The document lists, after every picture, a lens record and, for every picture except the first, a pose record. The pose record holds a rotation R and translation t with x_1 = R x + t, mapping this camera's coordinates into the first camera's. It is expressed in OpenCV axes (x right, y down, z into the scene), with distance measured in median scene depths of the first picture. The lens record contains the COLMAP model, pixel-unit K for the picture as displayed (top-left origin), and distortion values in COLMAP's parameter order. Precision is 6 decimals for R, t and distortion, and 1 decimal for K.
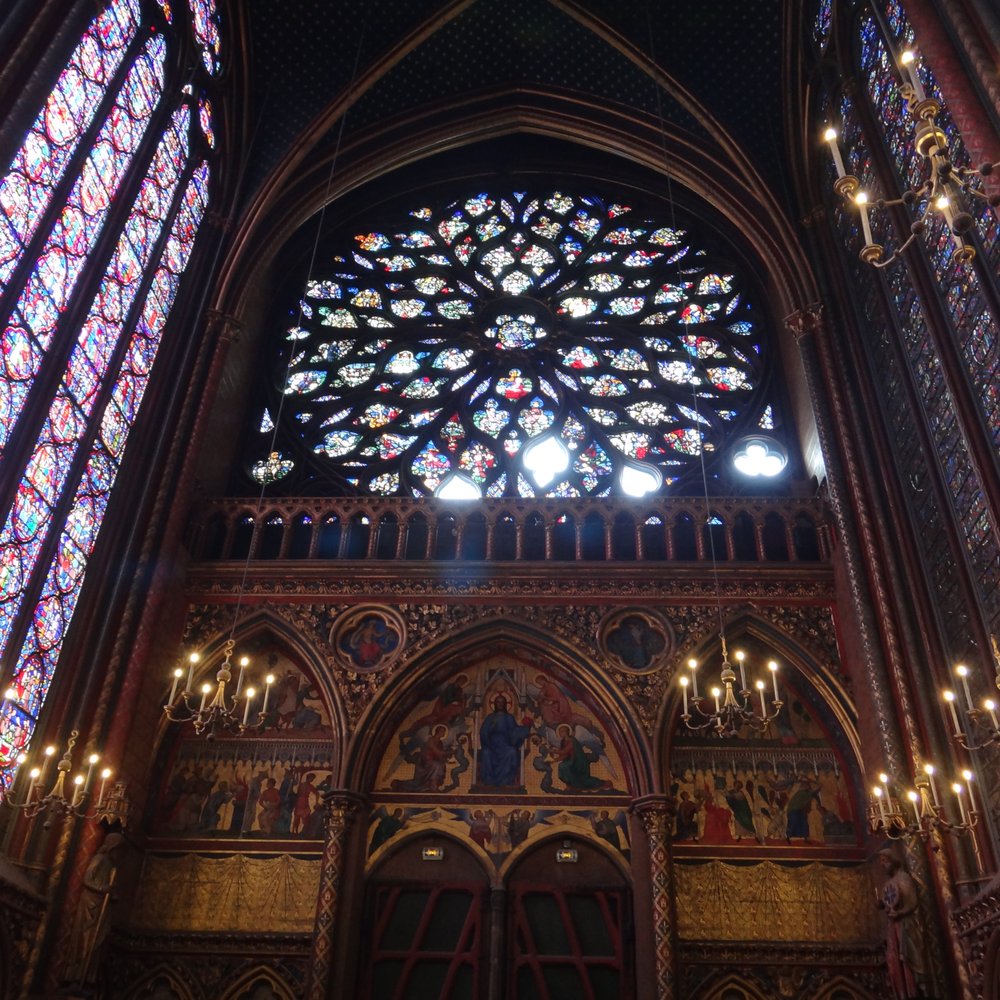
lens RADIAL K [[917.6, 0, 499.3], [0, 917.6, 519.0], [0, 0, 1]] dist [0.017983, -0.122346]
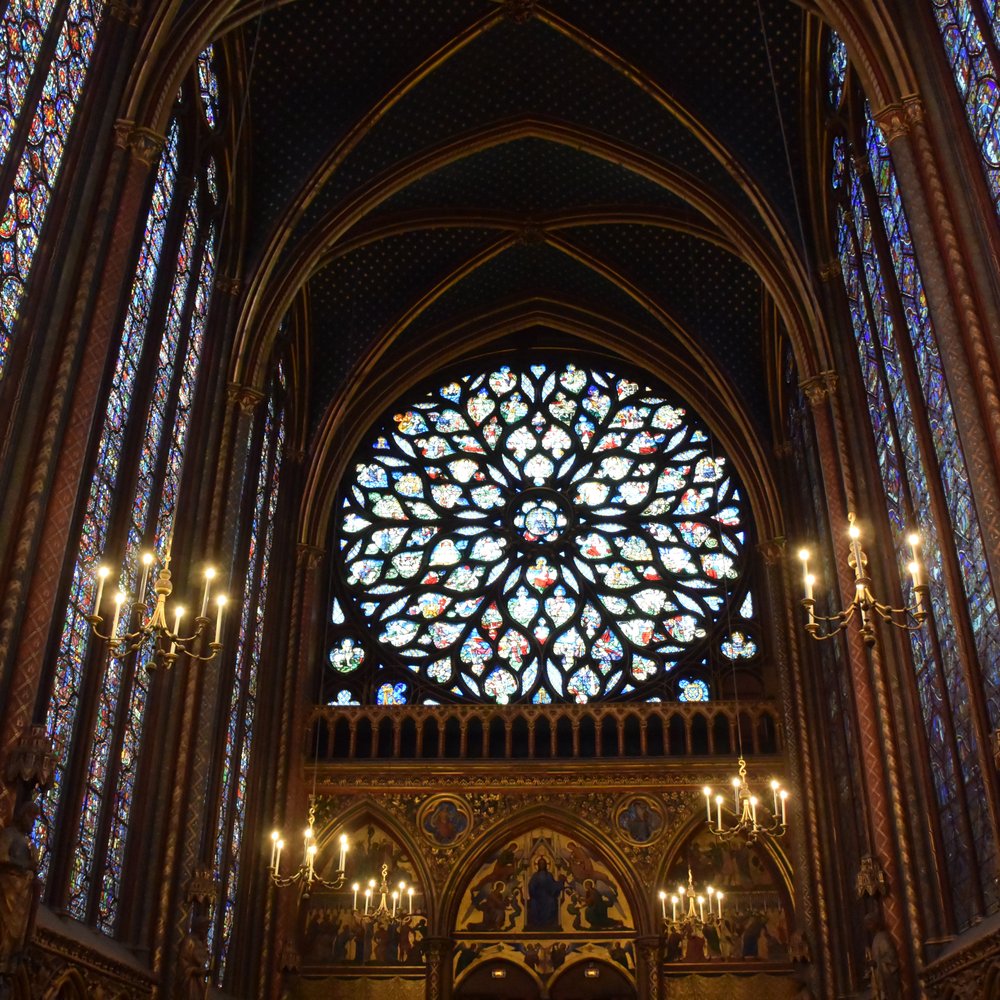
lens RADIAL K [[1173.9, 0, 495.3], [0, 1173.9, 496.8], [0, 0, 1]] dist [-0.161689, 0.164746]
pose [[0.999695, -0.024213, 0.004847, -0.050985], [0.023771, 0.996785, 0.076516, -0.384098], [-0.006684, -0.076377, 0.997057, -0.546276]]
